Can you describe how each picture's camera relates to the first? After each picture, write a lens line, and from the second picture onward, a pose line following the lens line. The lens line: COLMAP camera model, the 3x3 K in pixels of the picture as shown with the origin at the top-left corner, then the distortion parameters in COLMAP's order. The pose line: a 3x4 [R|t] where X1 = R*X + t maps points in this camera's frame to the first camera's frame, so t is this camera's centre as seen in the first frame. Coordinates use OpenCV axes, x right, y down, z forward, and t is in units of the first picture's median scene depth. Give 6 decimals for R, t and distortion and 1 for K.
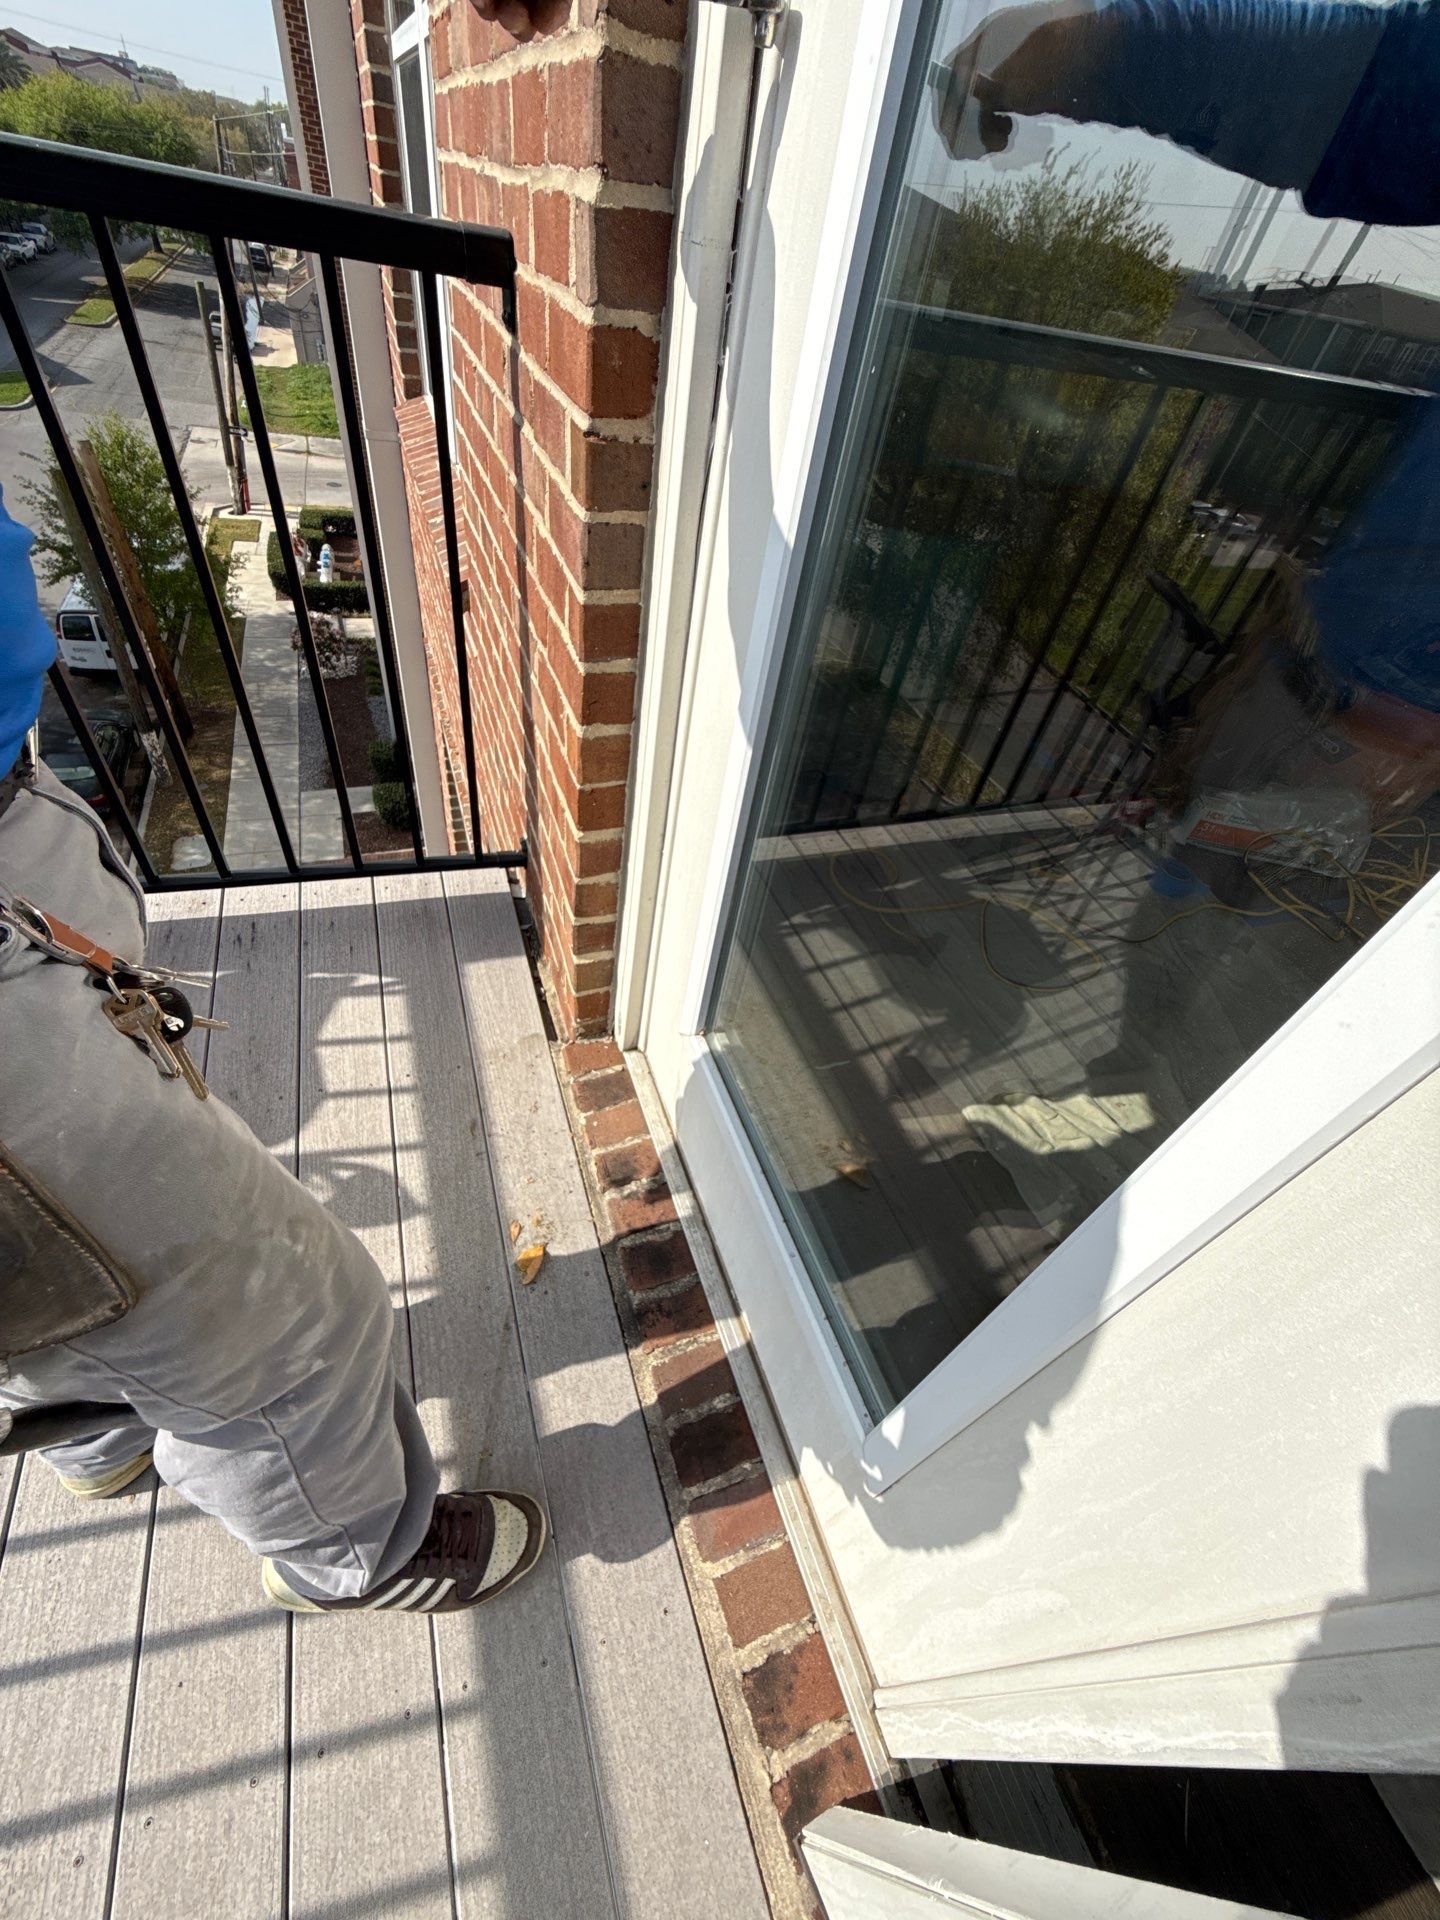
lens RADIAL K [[765.0, 0, 718.3], [0, 765.0, 974.2], [0, 0, 1]] dist [-0.005422, 0.001363]
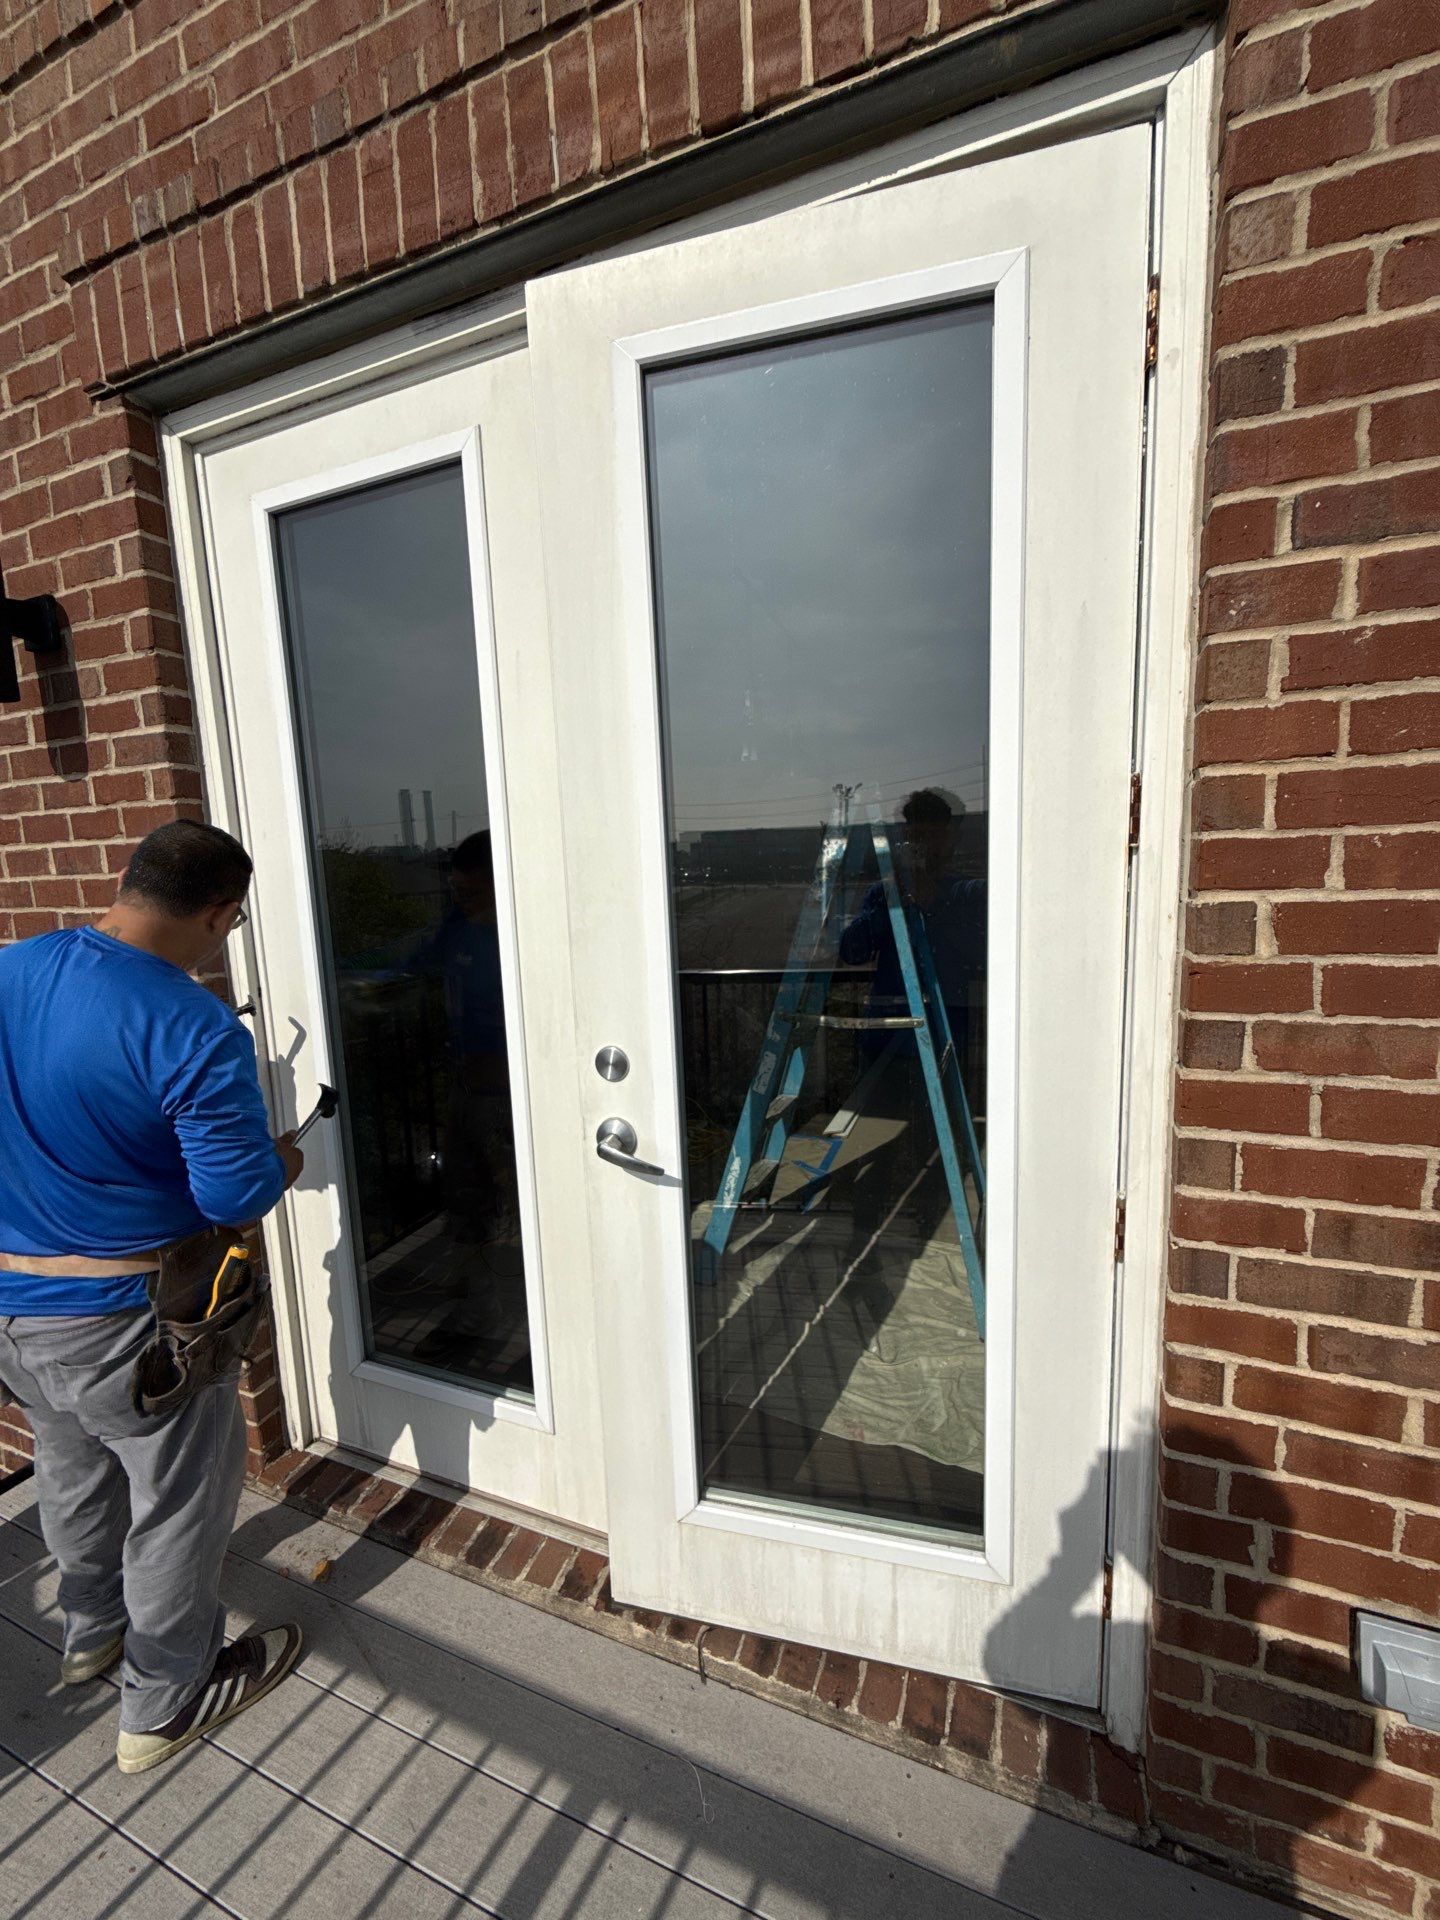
lens RADIAL K [[765.0, 0, 720.0], [0, 765.0, 959.7], [0, 0, 1]] dist [-0.005422, 0.001363]
pose [[0.664496, -0.276113, 0.694411, -0.483358], [0.620003, 0.722456, -0.306029, 0.500393], [-0.417182, 0.633892, 0.651260, -1.166938]]
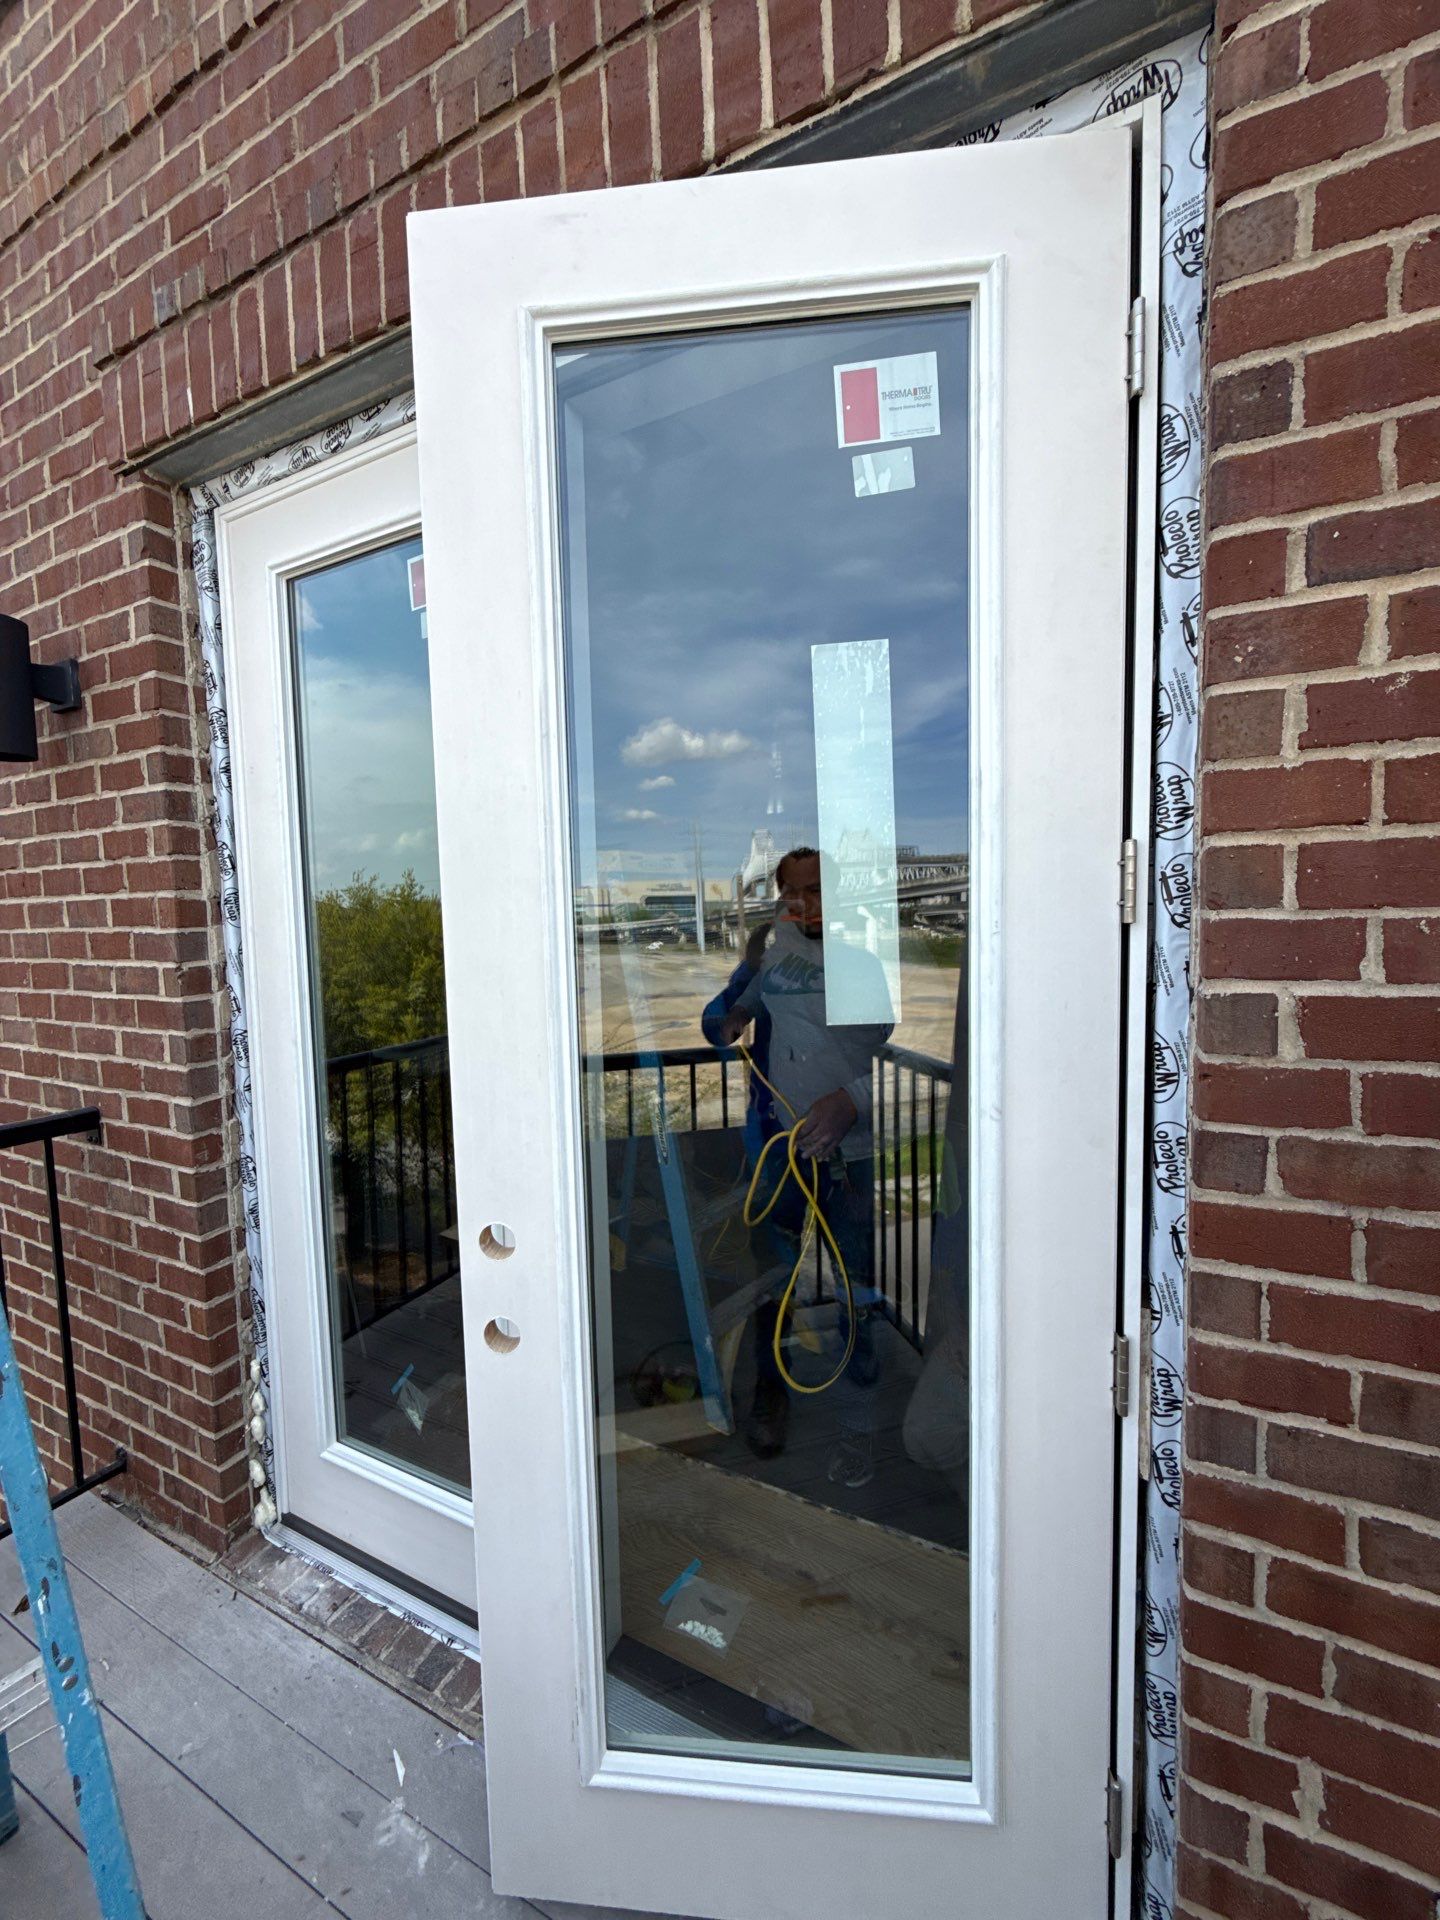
lens RADIAL K [[765.0, 0, 721.6], [0, 765.0, 959.5], [0, 0, 1]] dist [-0.005422, 0.001363]
pose [[0.723835, -0.224788, 0.652329, -0.285027], [0.578510, 0.712965, -0.396242, 0.526951], [-0.376017, 0.664193, 0.646111, -1.195442]]
